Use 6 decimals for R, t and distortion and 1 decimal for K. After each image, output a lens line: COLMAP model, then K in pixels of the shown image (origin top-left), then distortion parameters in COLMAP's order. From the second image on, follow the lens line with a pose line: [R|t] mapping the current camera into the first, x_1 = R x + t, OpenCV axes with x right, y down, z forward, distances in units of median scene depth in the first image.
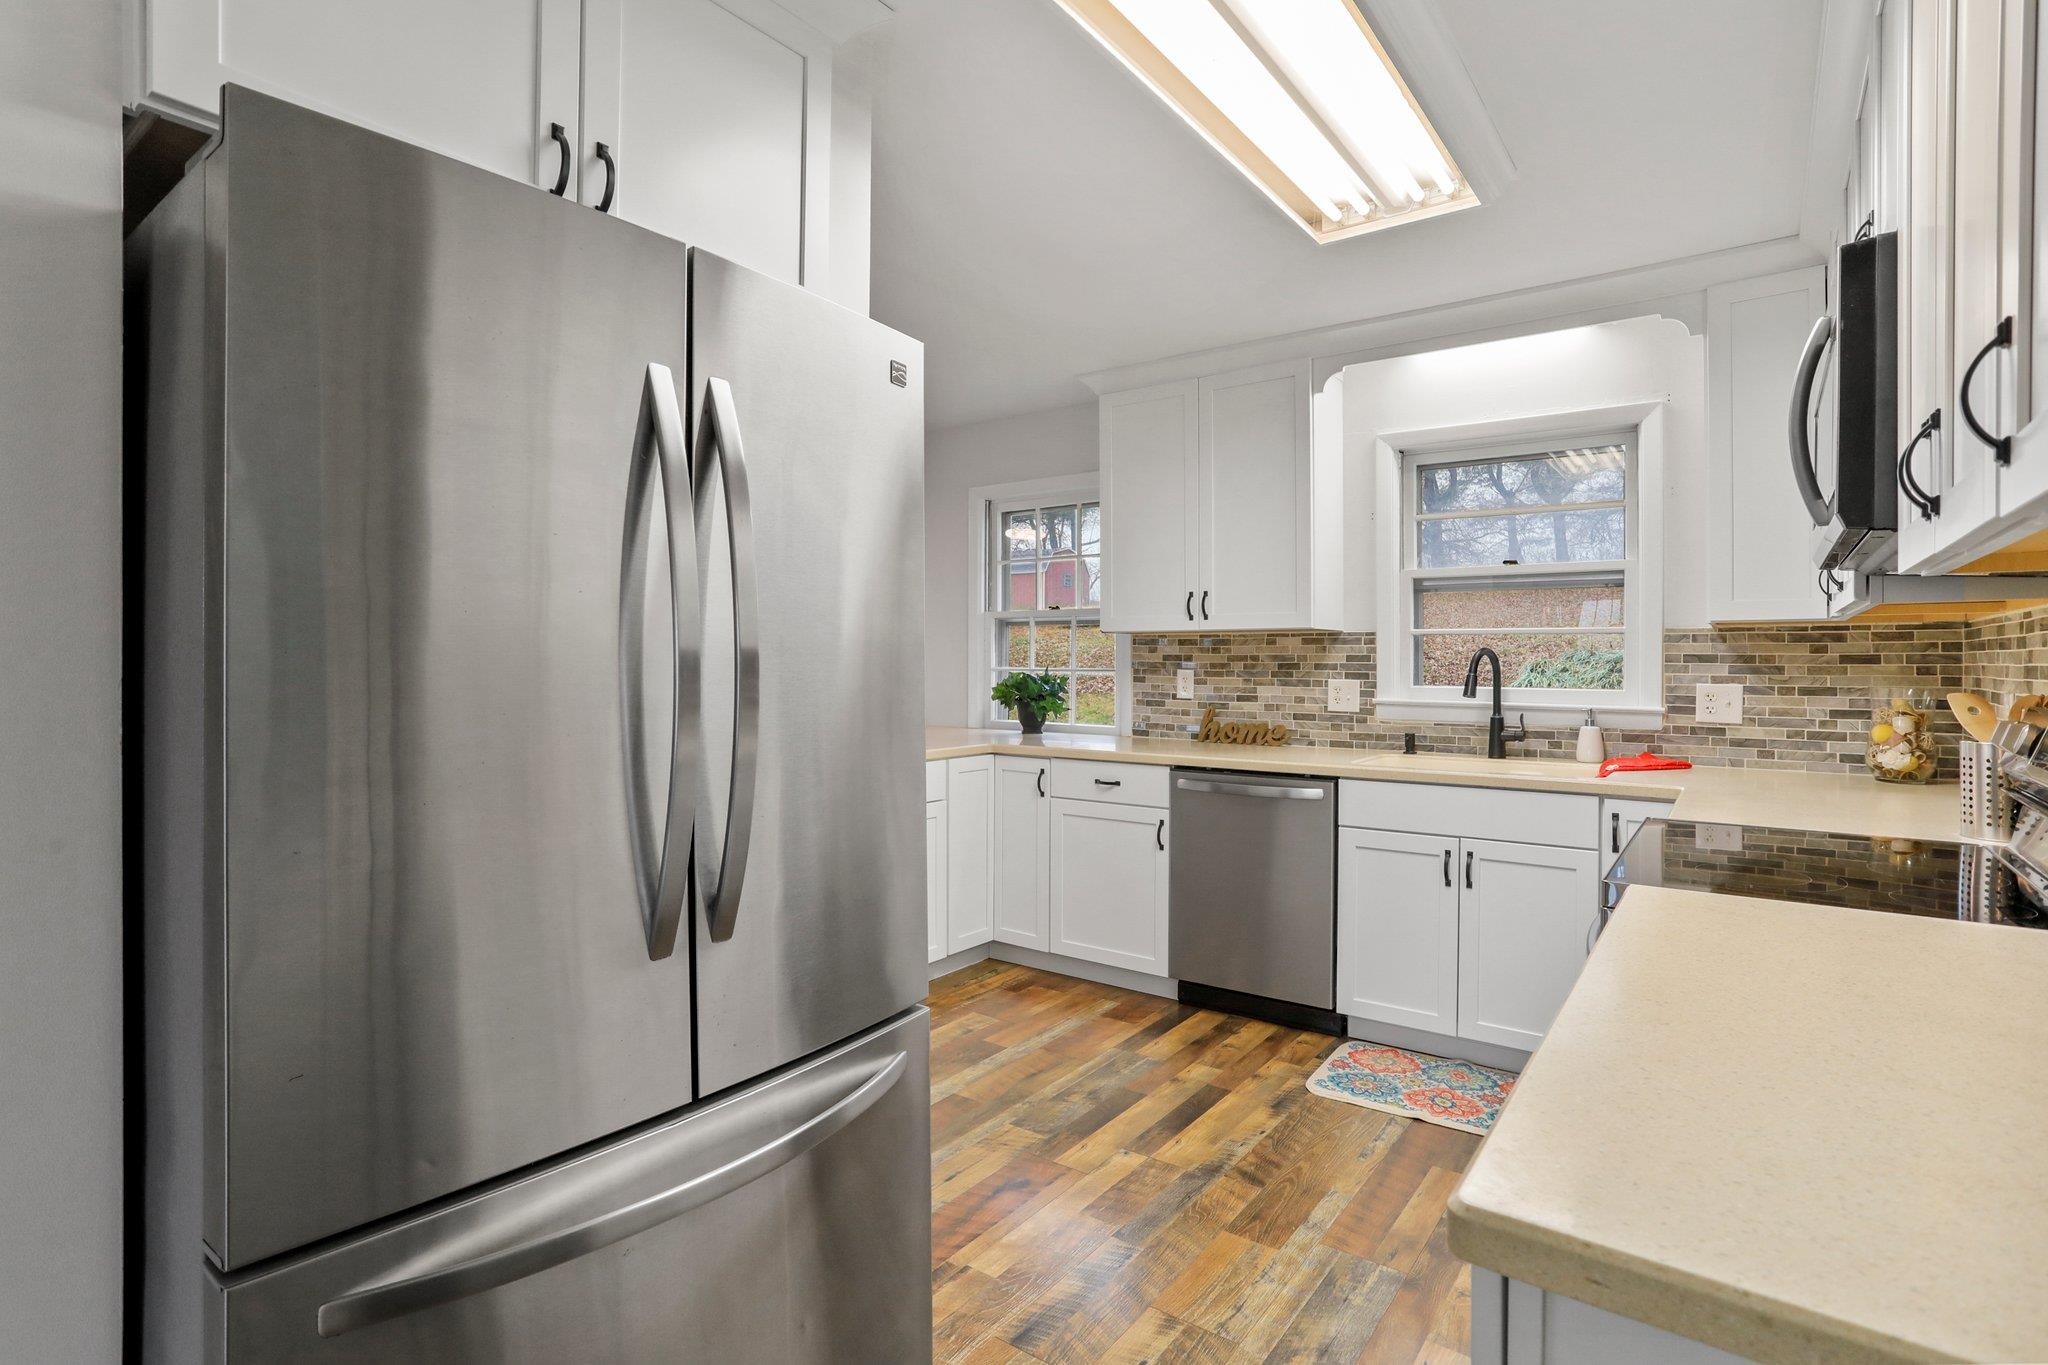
lens RADIAL K [[1002.7, 0, 1019.6], [0, 1002.7, 686.0], [0, 0, 1]] dist [-0.042446, 0.016616]
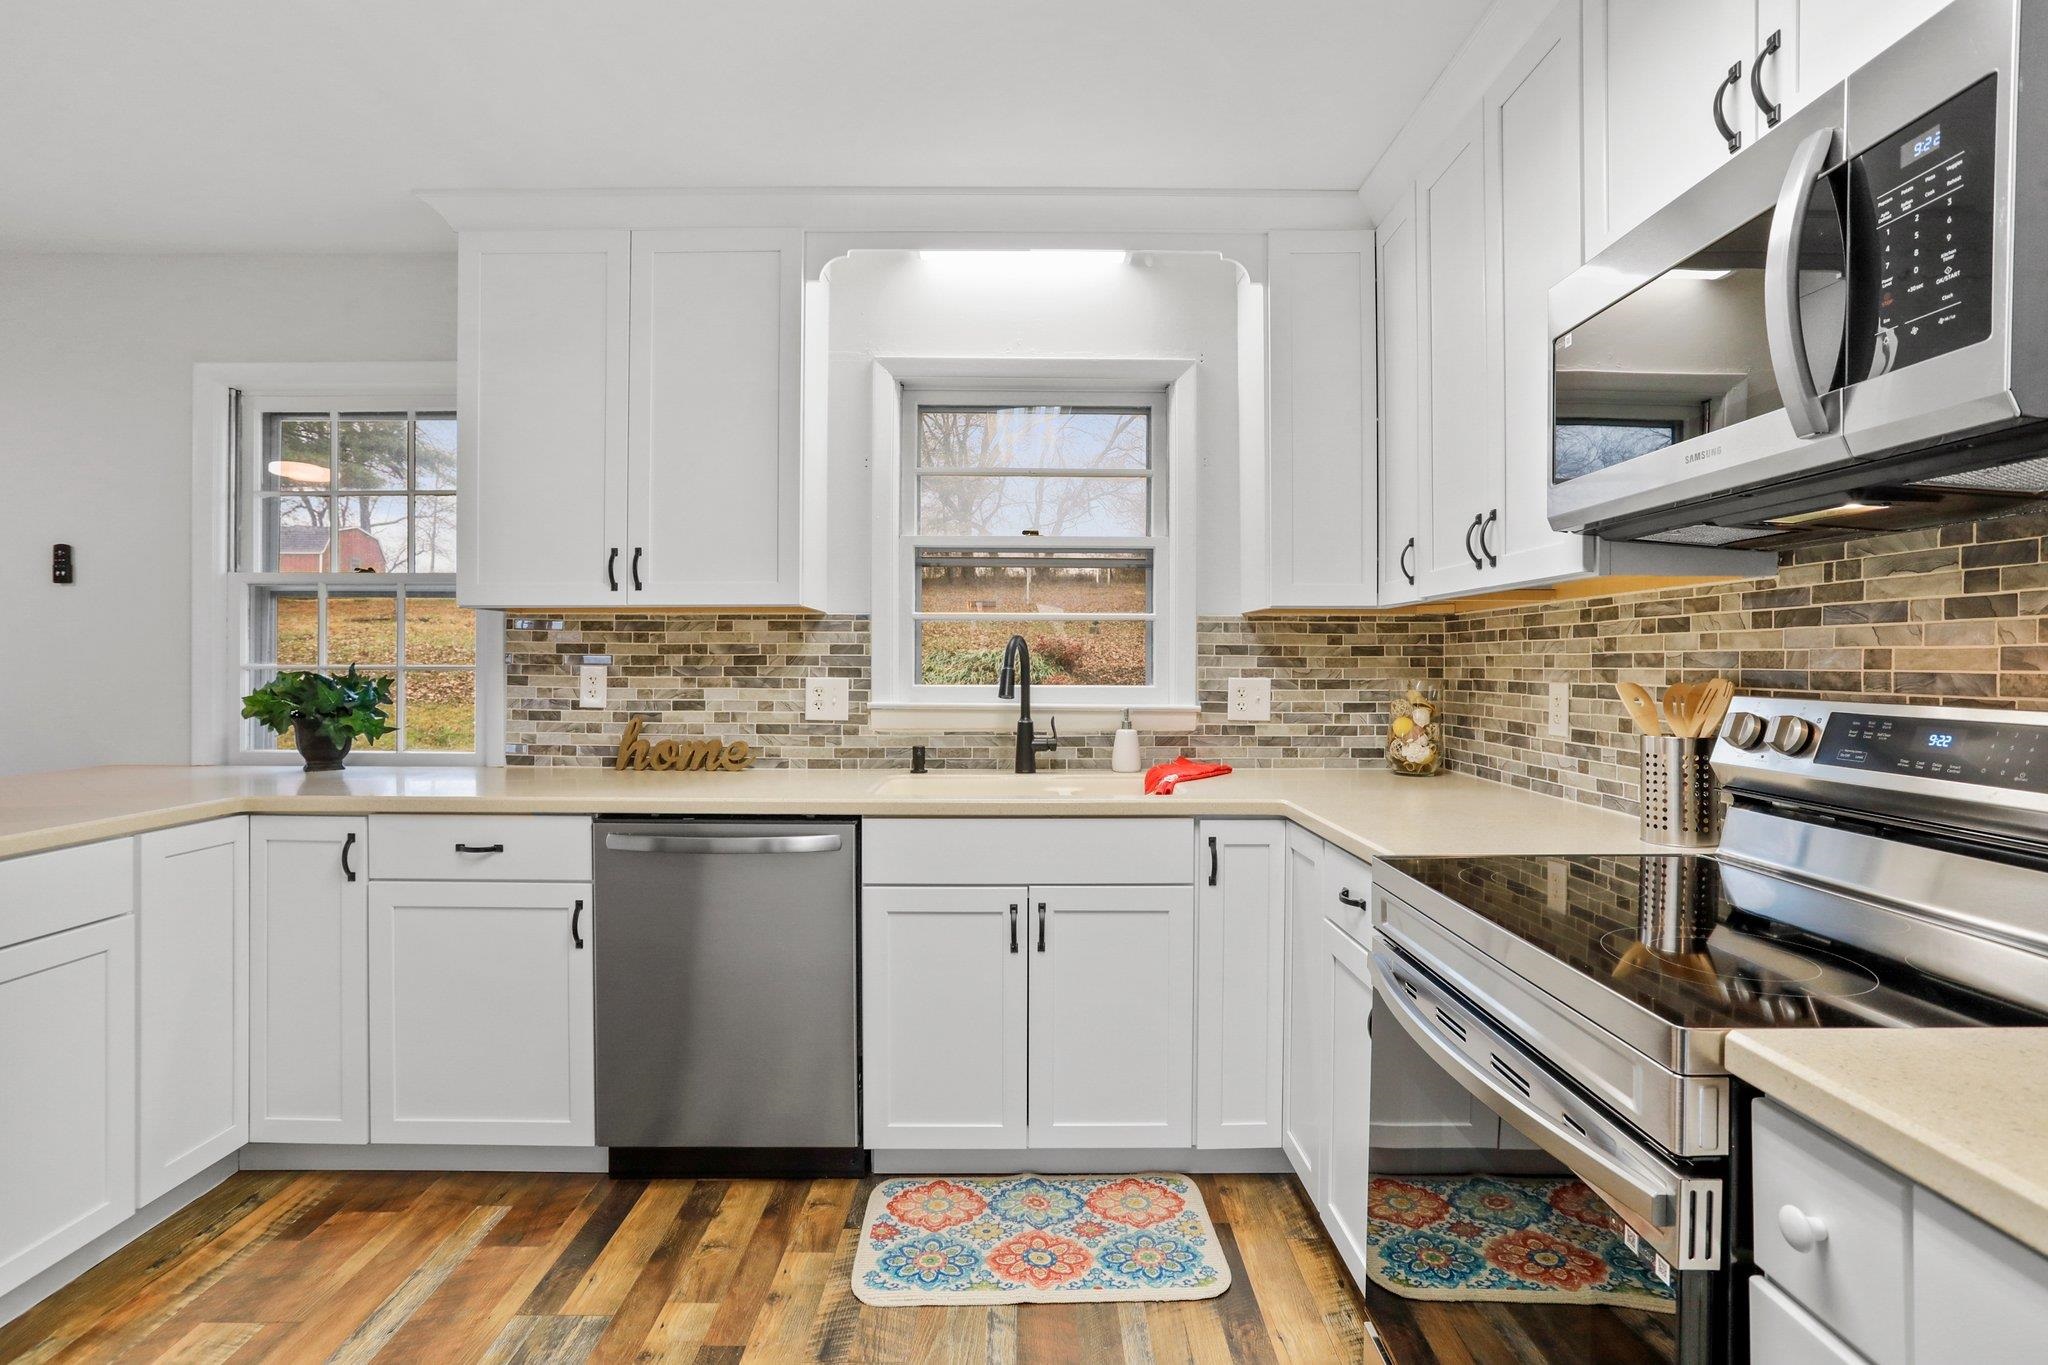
lens RADIAL K [[1035.4, 0, 1067.2], [0, 1035.4, 672.2], [0, 0, 1]] dist [-0.045956, 0.018755]
pose [[0.792673, -0.005006, 0.609626, -0.007345], [0.014356, 0.999842, -0.010457, 0.000239], [-0.609478, 0.017041, 0.792620, 0.304145]]
